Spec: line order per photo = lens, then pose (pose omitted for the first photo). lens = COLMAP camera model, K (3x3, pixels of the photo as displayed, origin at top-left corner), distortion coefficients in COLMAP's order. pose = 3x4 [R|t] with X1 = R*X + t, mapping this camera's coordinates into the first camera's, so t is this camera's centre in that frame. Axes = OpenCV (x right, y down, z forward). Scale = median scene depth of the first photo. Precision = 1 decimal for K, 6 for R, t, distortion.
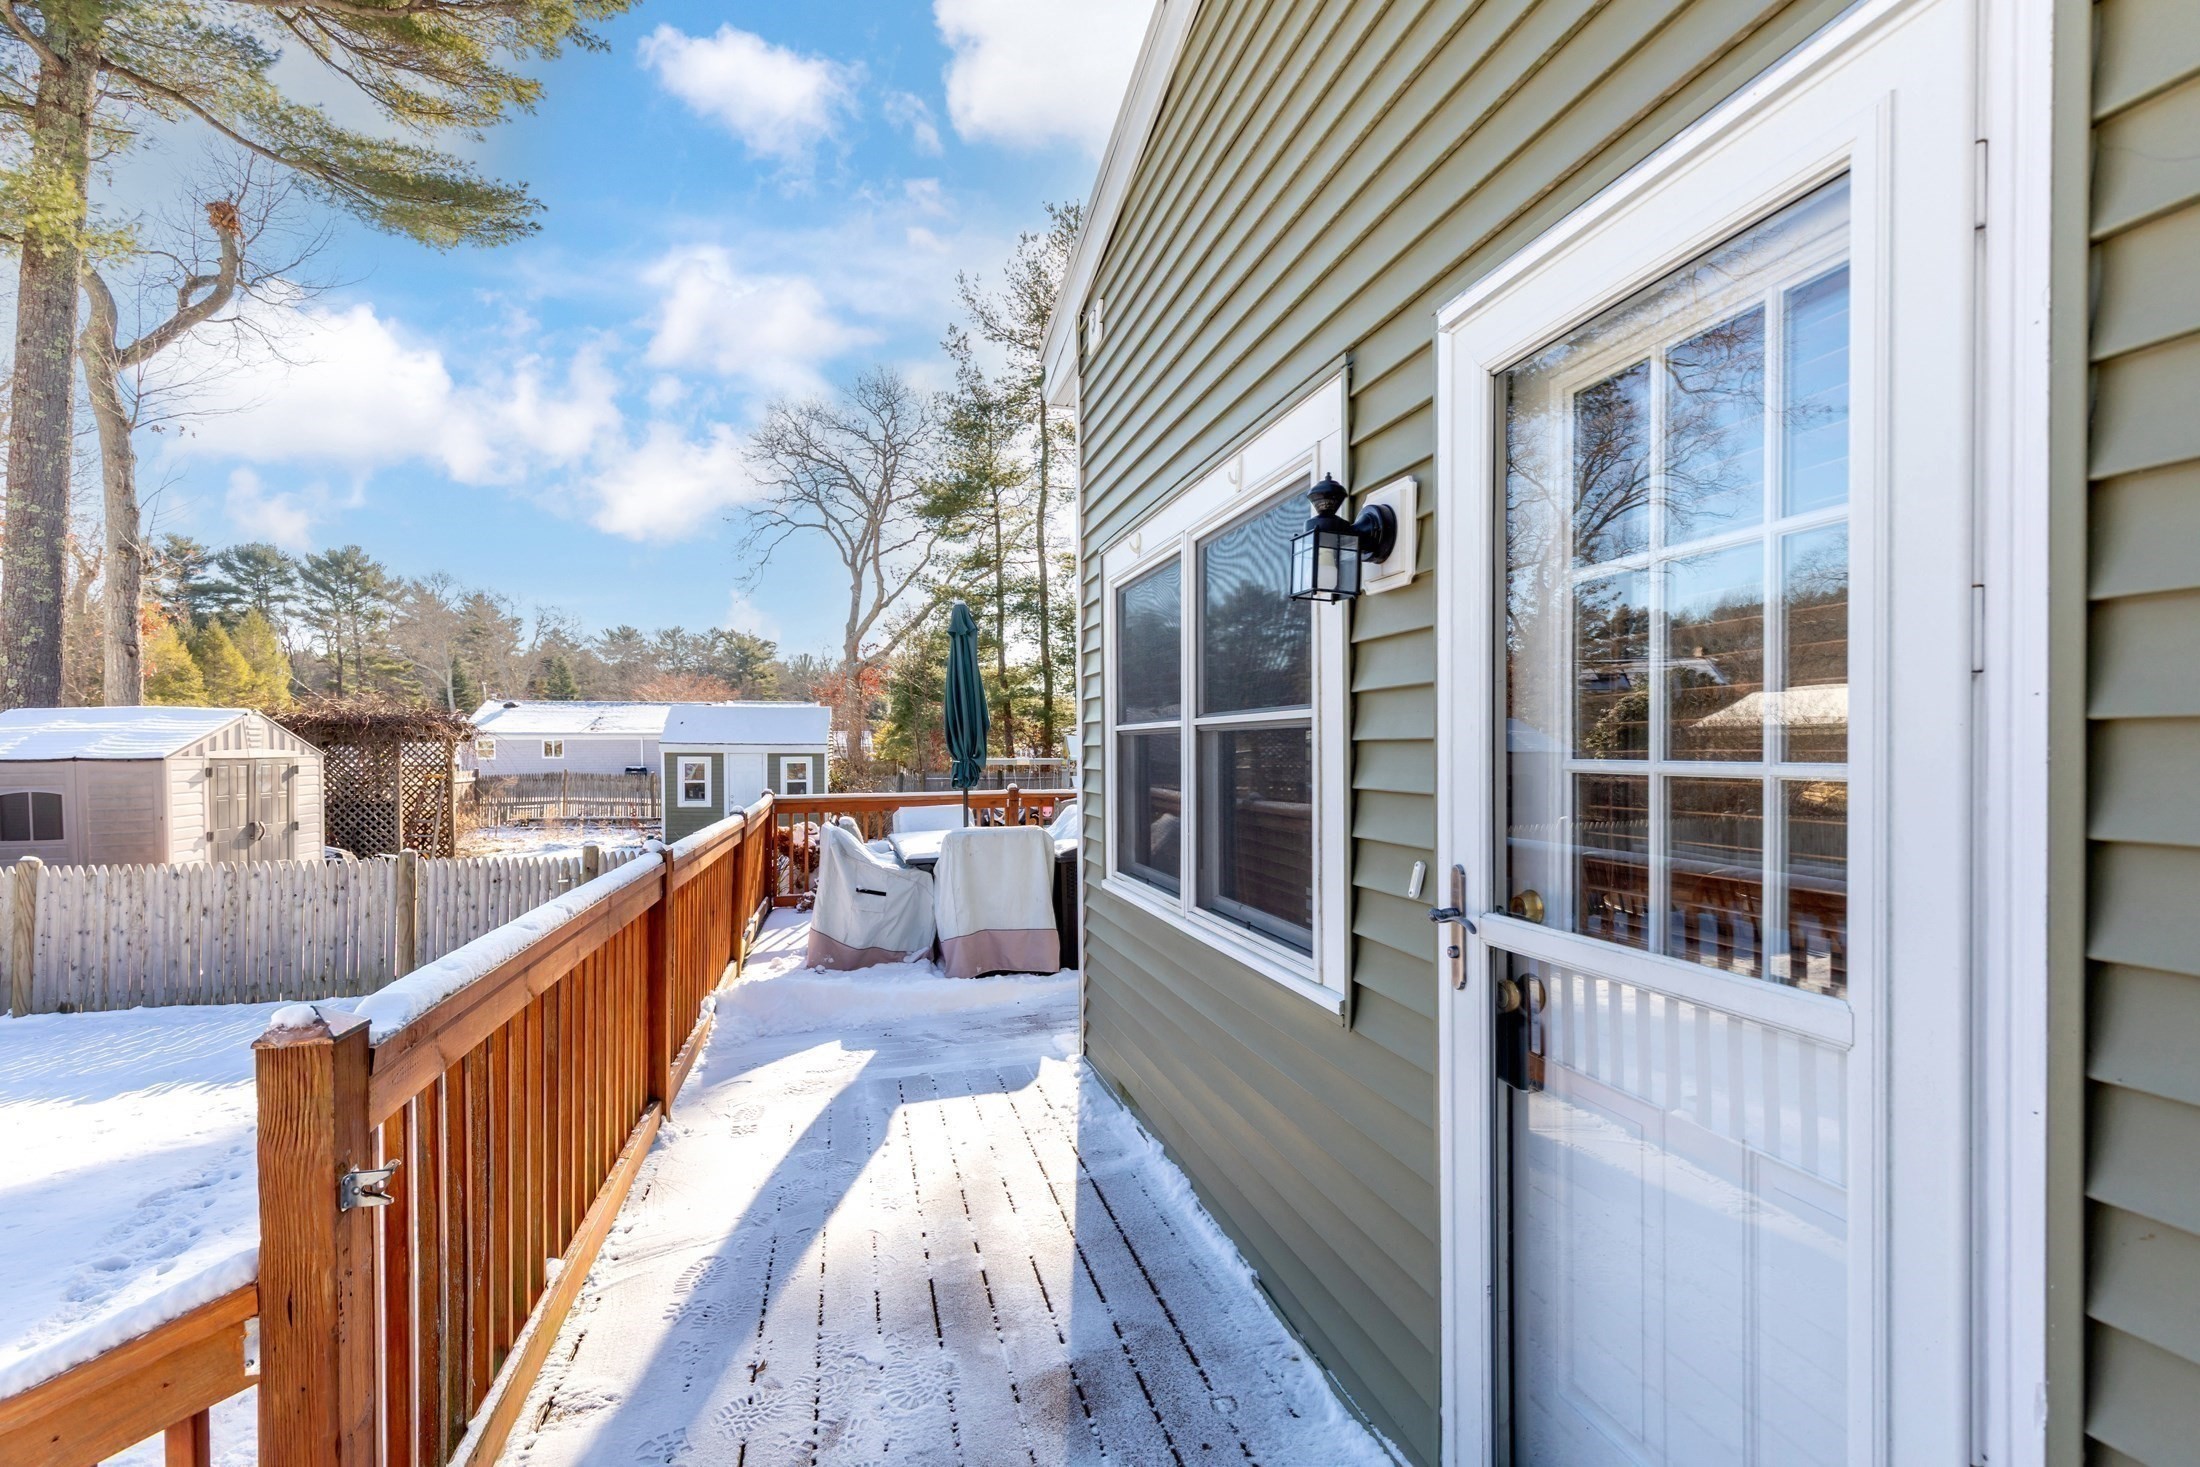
lens RADIAL K [[994.1, 0, 1135.5], [0, 994.1, 738.5], [0, 0, 1]] dist [-0.000713, 0.000071]
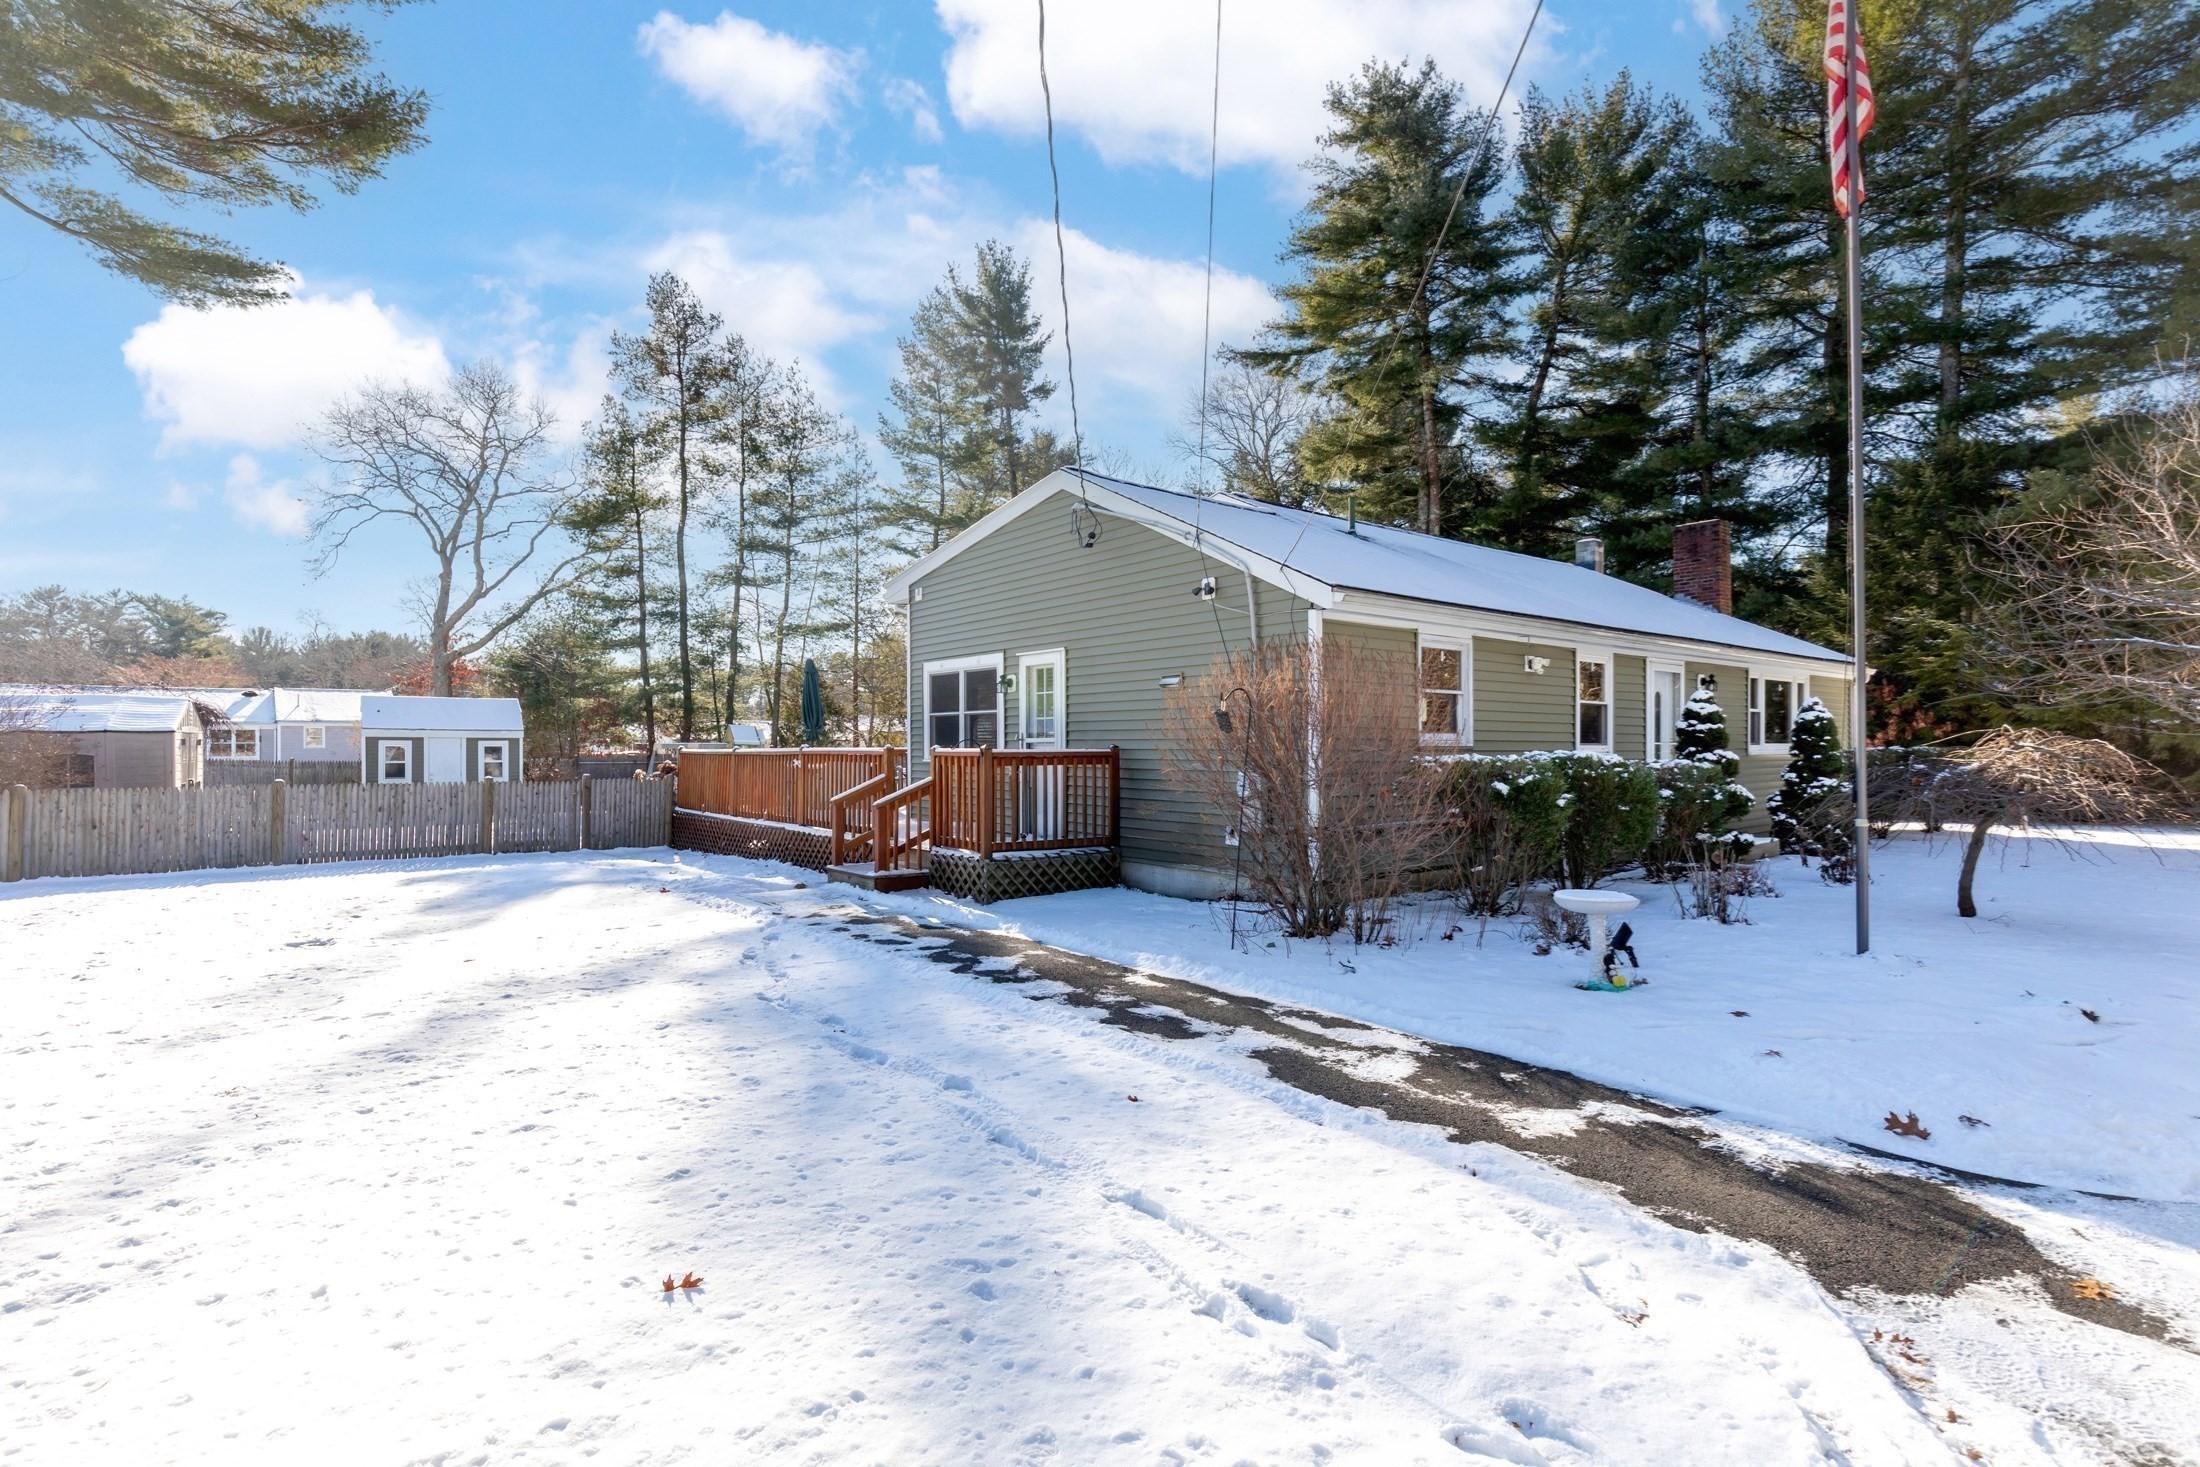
lens RADIAL K [[994.1, 0, 1153.0], [0, 994.1, 727.0], [0, 0, 1]] dist [-0.000713, 0.000071]
pose [[0.905717, 0.002323, 0.423877, -0.087250], [0.000025, 0.999985, -0.005535, 0.005962], [-0.423883, 0.005024, 0.905703, -0.276907]]
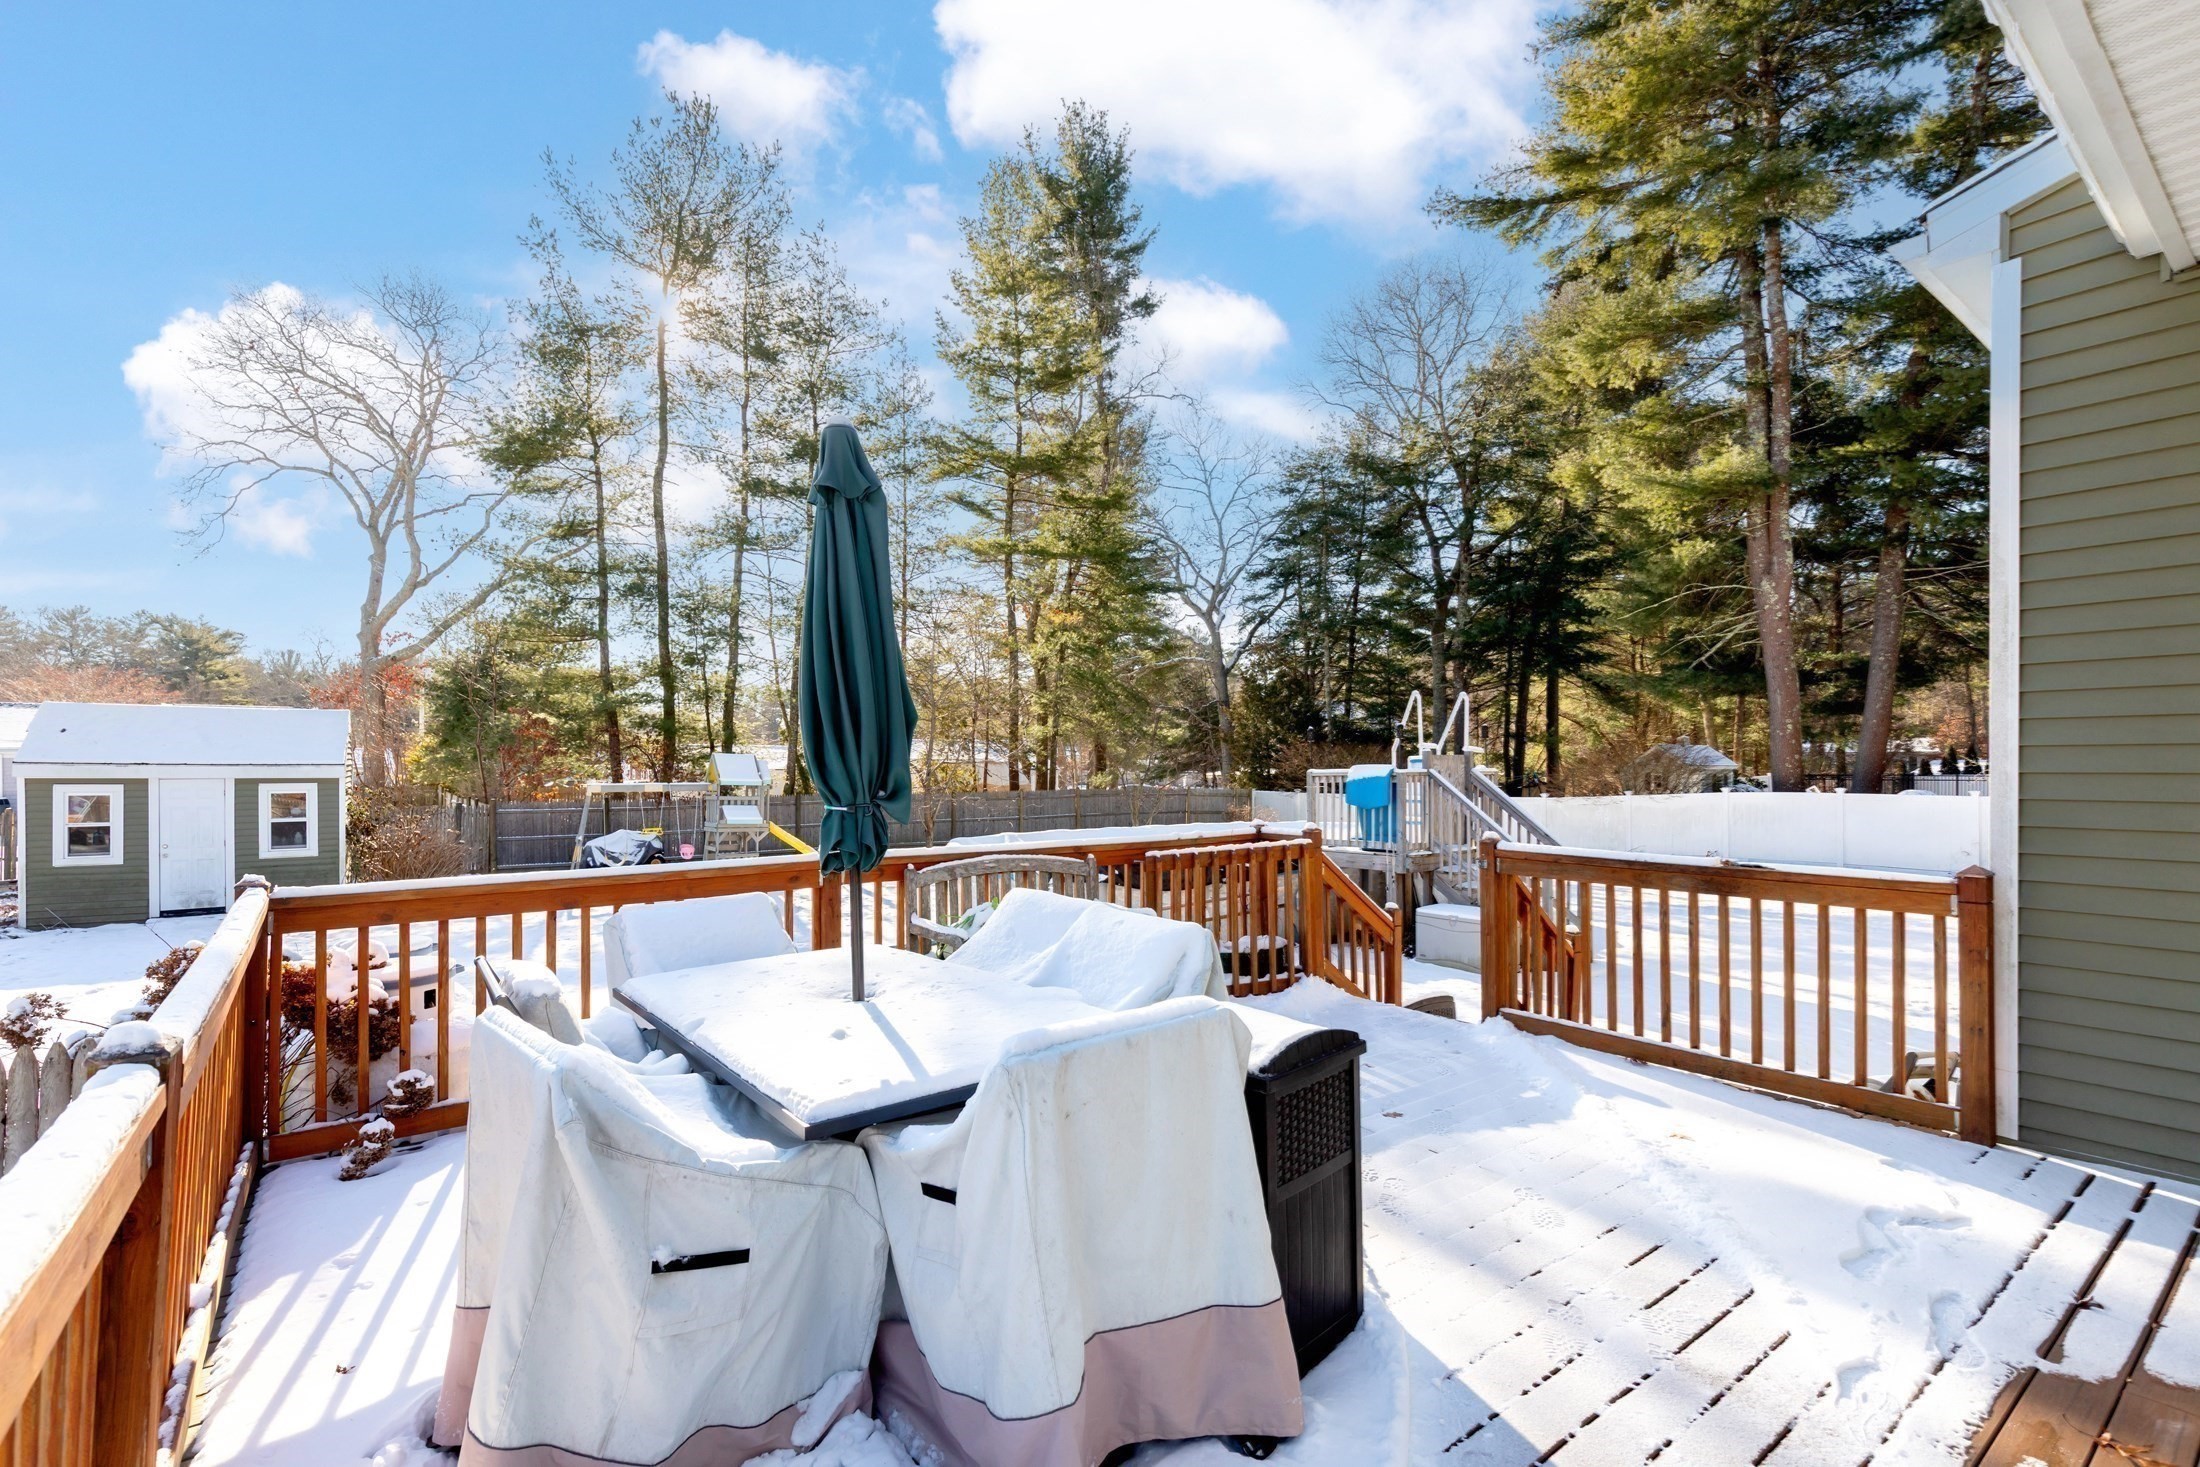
lens RADIAL K [[994.1, 0, 1104.8], [0, 994.1, 755.3], [0, 0, 1]] dist [-0.000713, 0.000071]
pose [[0.933084, 0.001591, 0.359654, -0.047500], [-0.000876, 0.999997, -0.002150, 0.000555], [-0.359657, 0.001691, 0.933083, 0.123027]]
